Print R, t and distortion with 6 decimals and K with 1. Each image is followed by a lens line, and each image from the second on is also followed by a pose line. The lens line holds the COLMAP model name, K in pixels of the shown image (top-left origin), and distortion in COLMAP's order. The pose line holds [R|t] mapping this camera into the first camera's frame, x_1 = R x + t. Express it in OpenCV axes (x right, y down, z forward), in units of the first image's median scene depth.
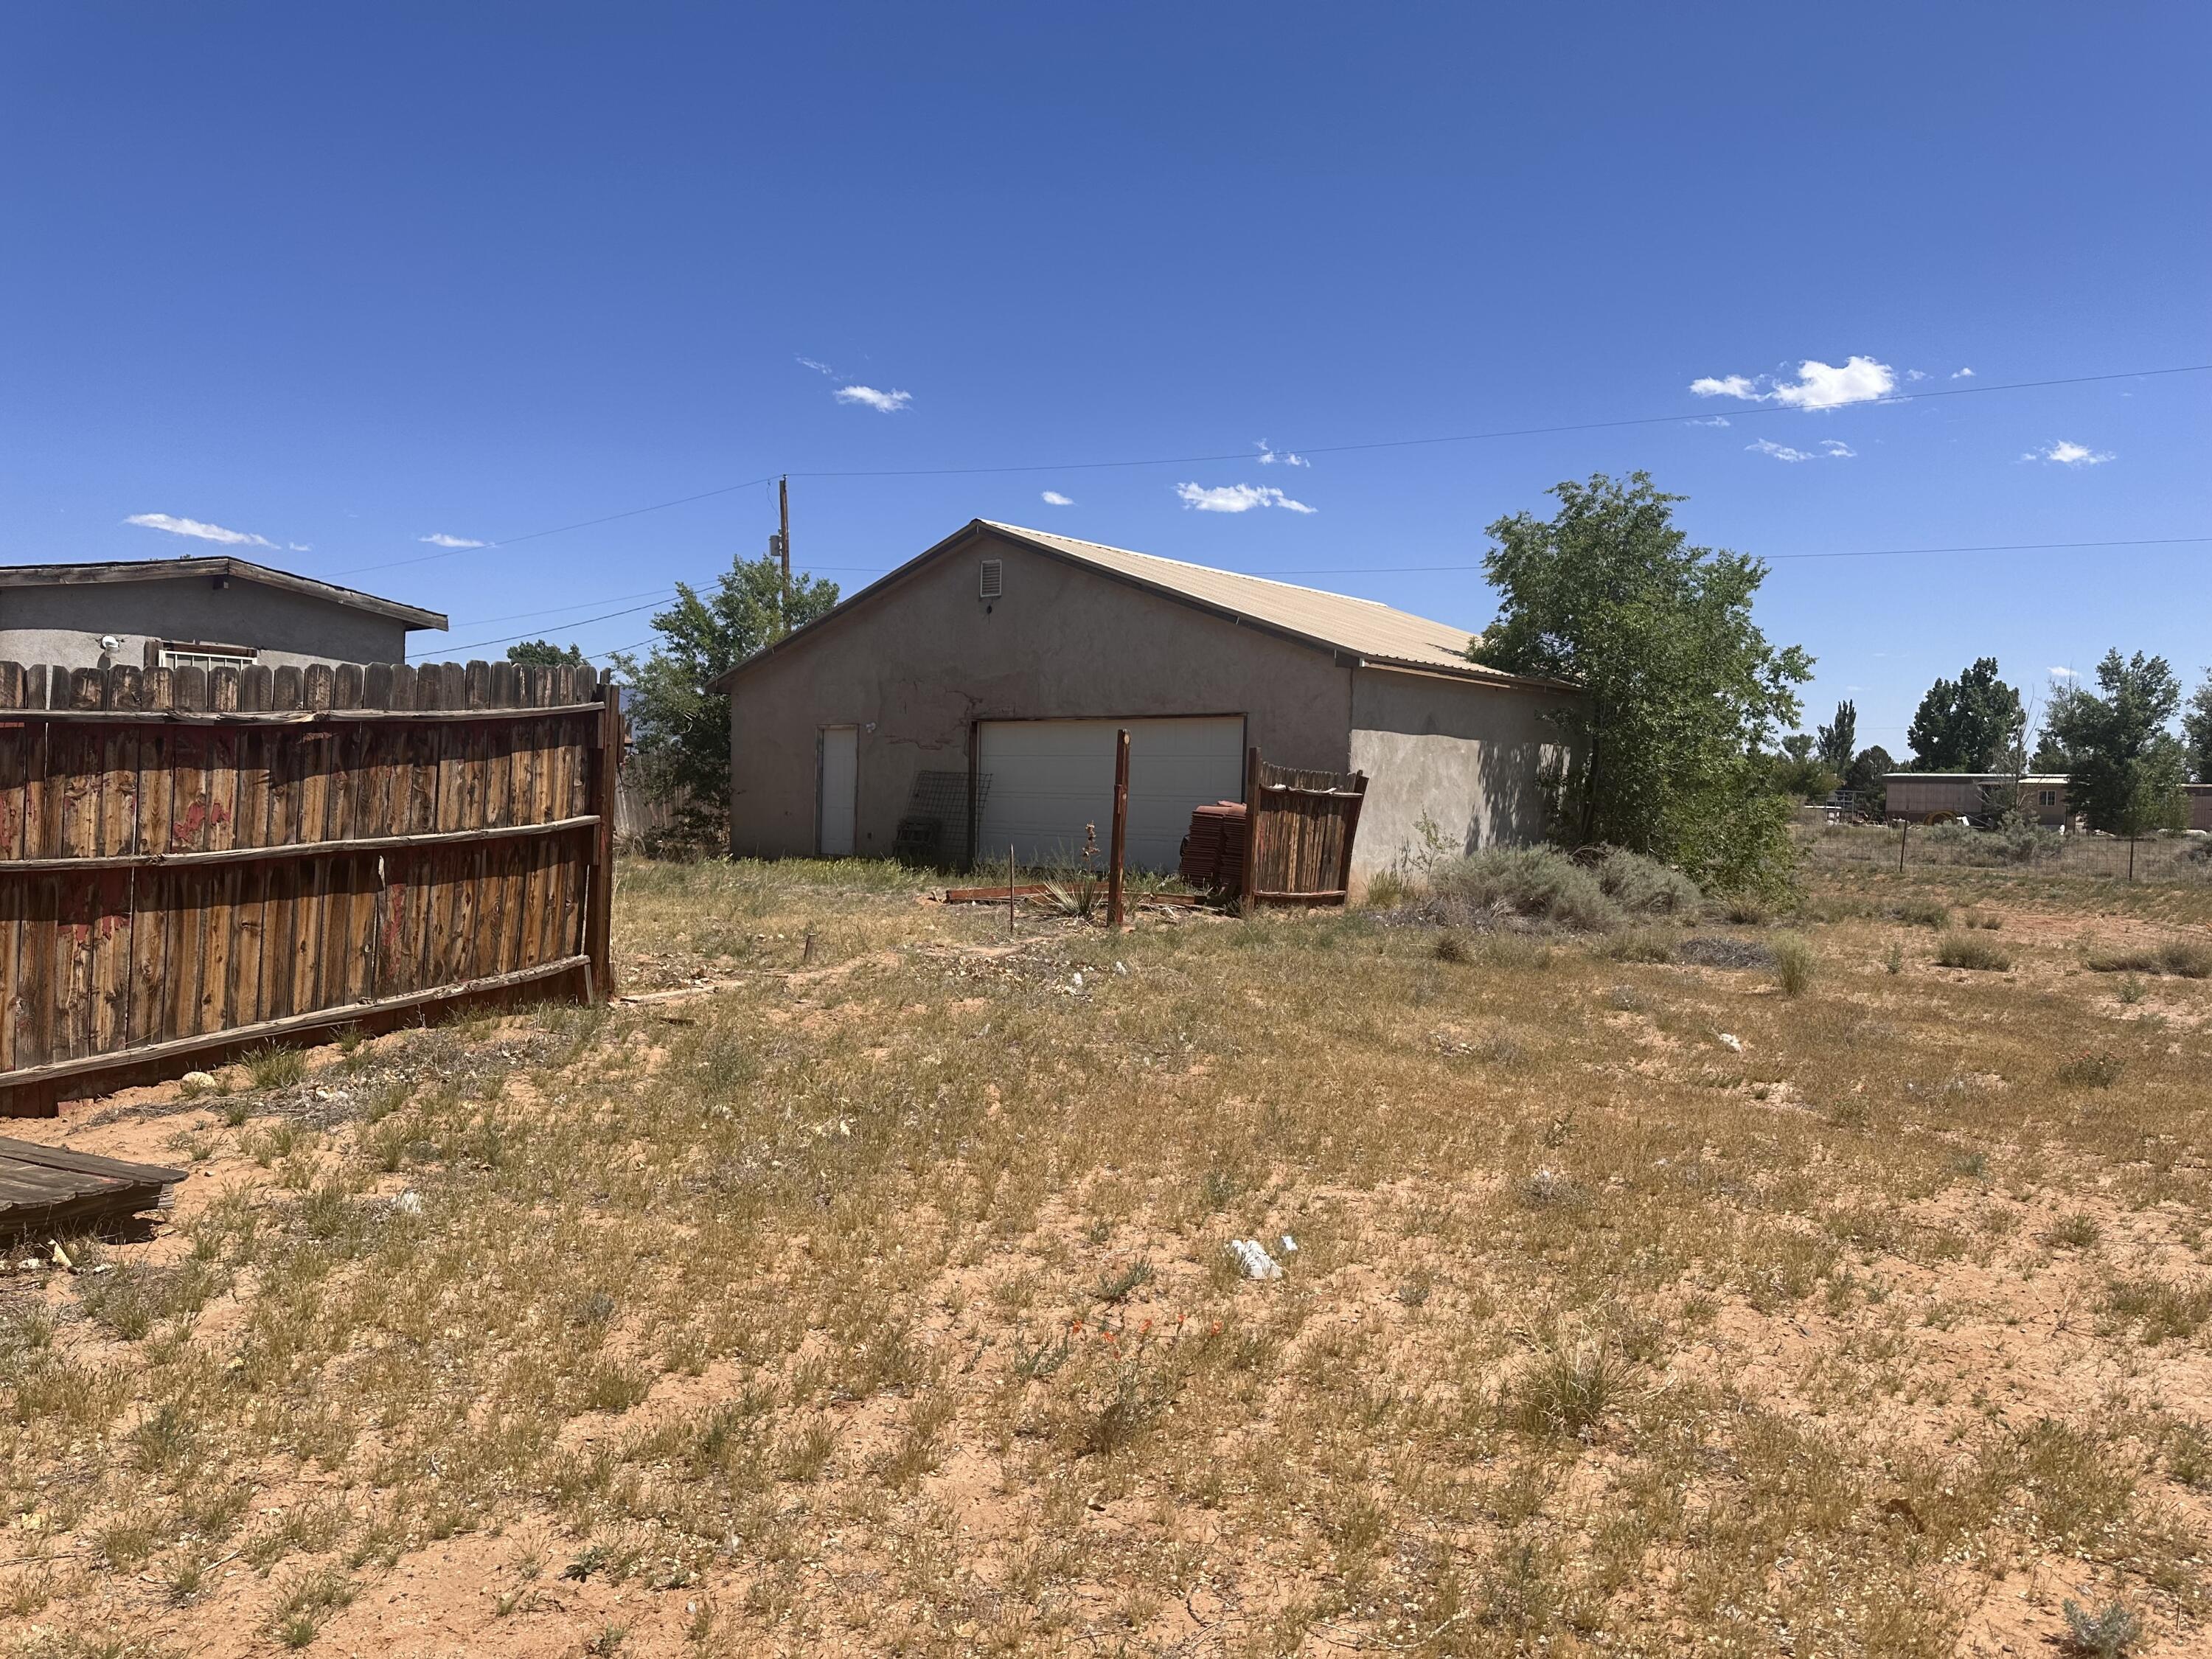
lens RADIAL K [[1586.3, 0, 1106.0], [0, 1586.3, 829.5], [0, 0, 1]] dist [0.058172, -0.003800]
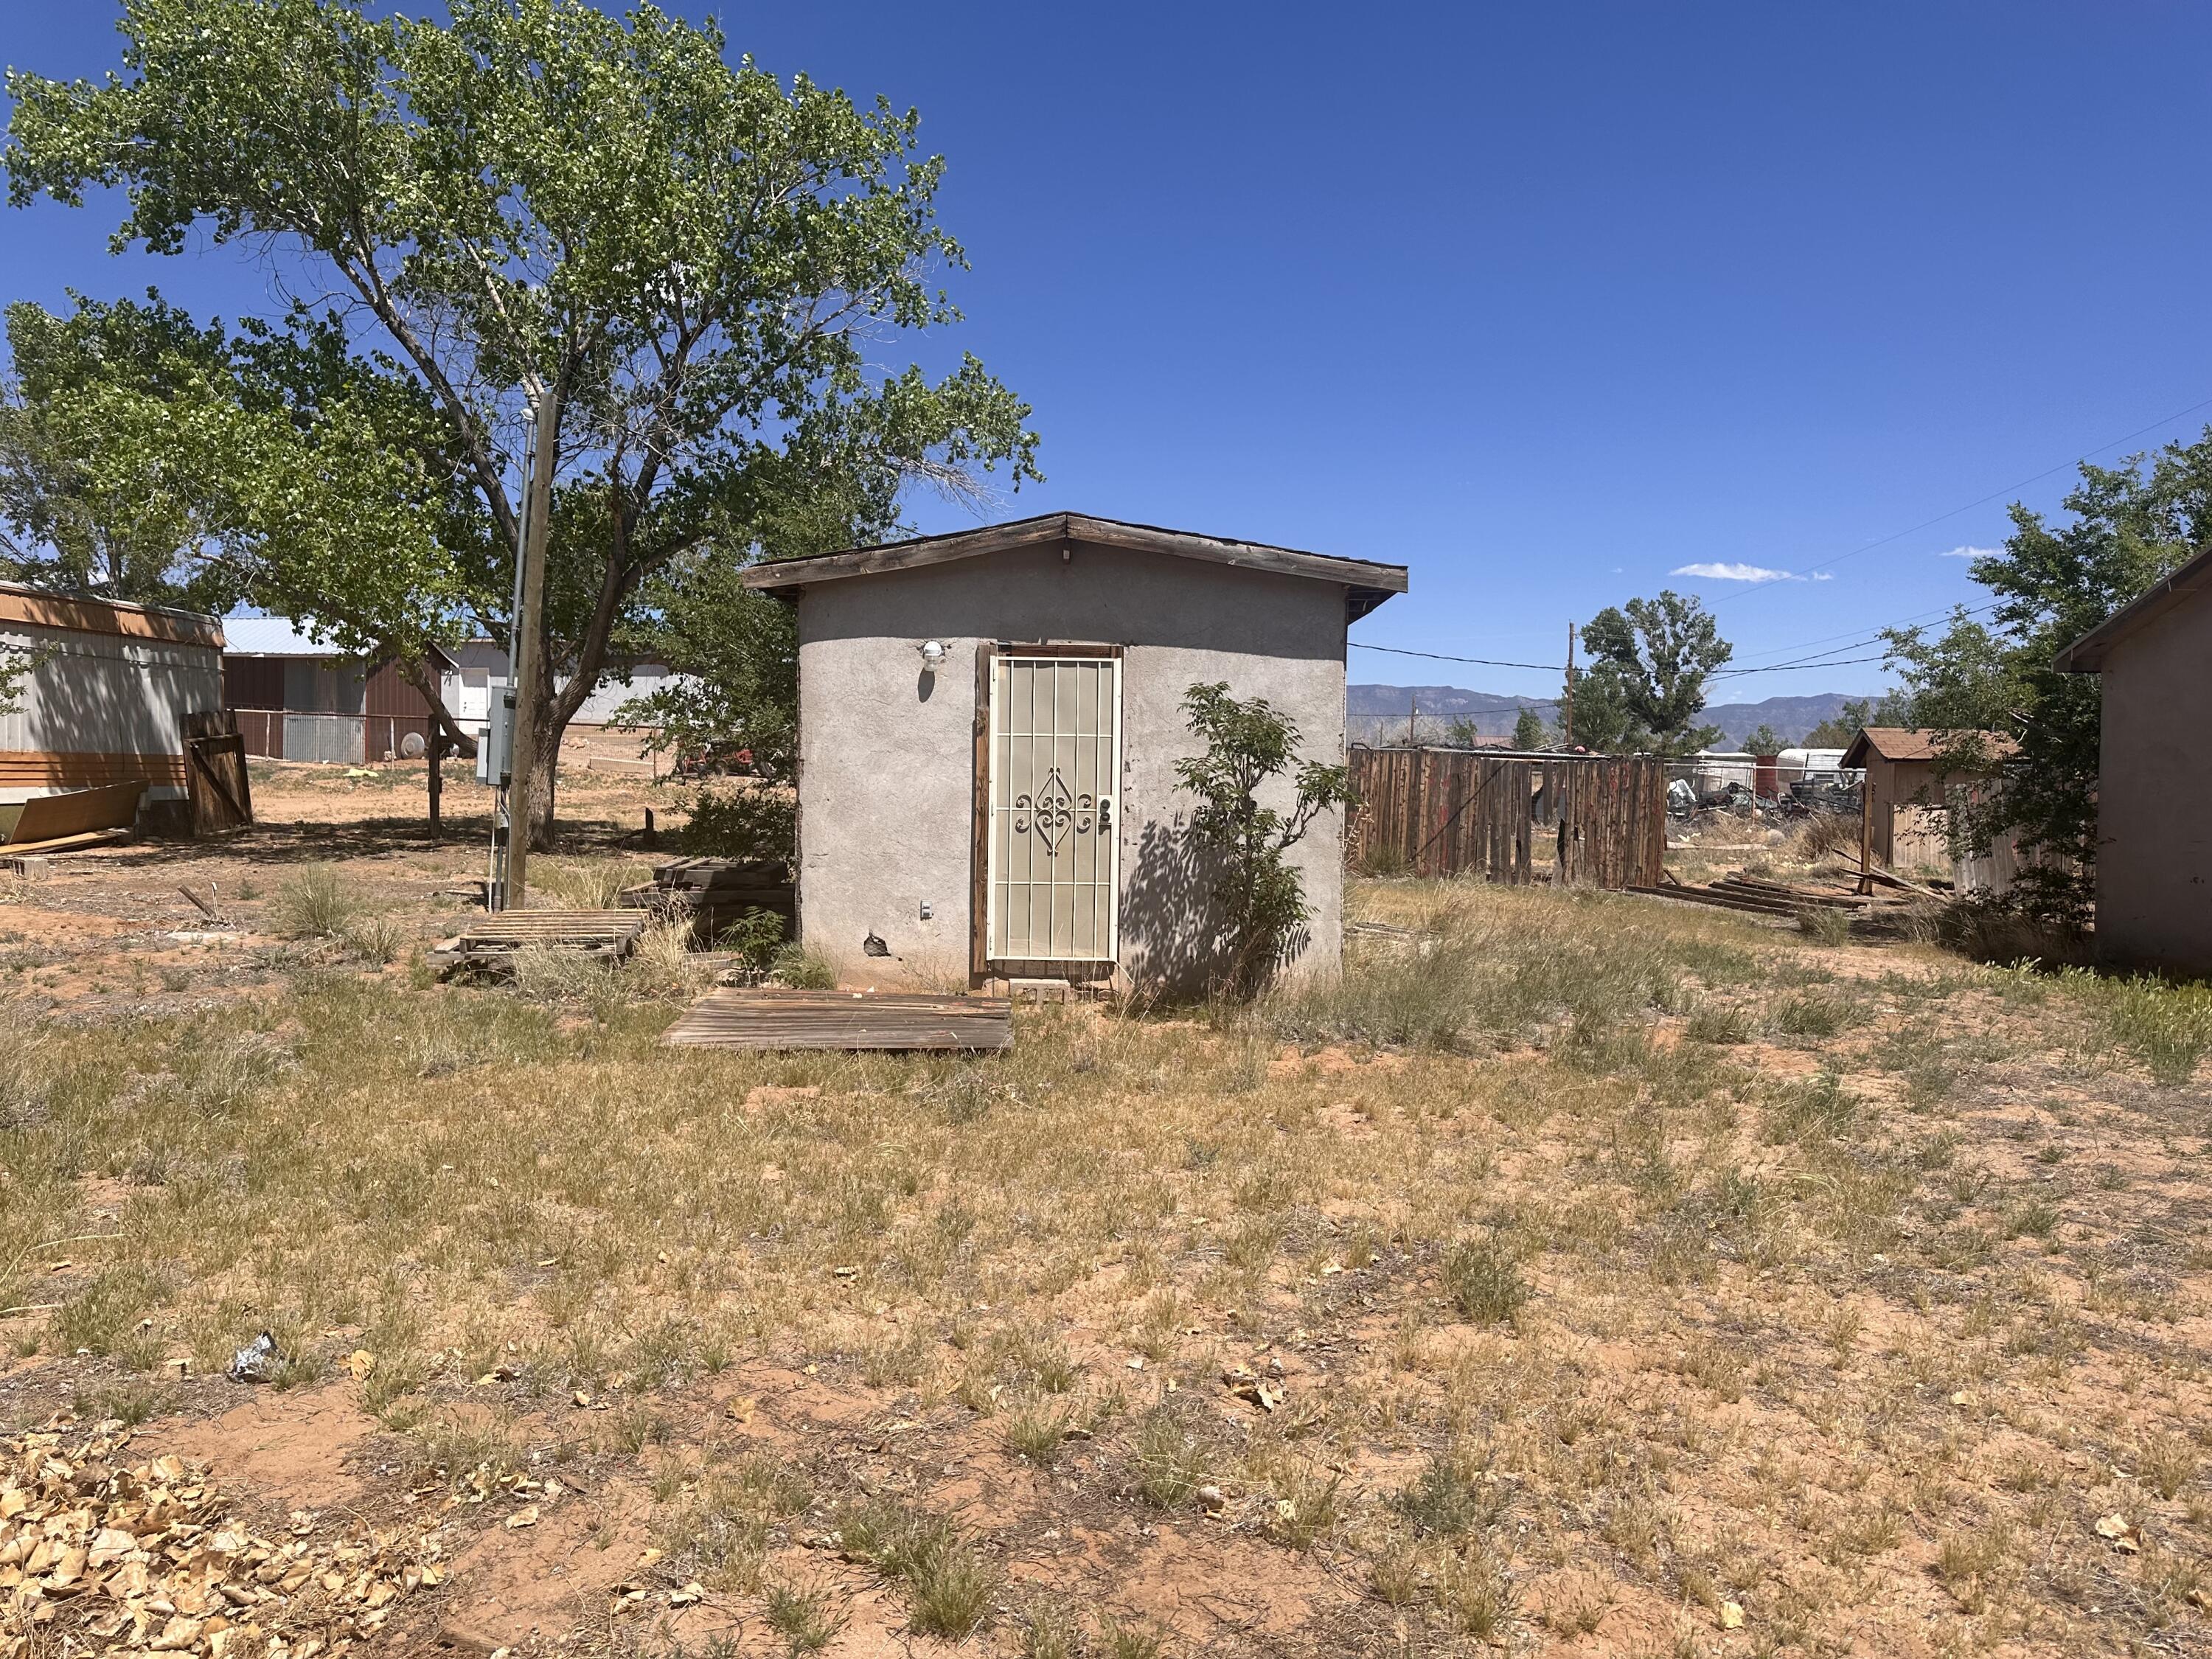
lens RADIAL K [[1586.3, 0, 1106.0], [0, 1586.3, 829.5], [0, 0, 1]] dist [0.058172, -0.003800]
pose [[0.637731, -0.002885, -0.770253, -0.012245], [-0.013161, 0.999806, -0.014640, -0.023053], [0.770146, 0.019474, 0.637570, 0.553164]]
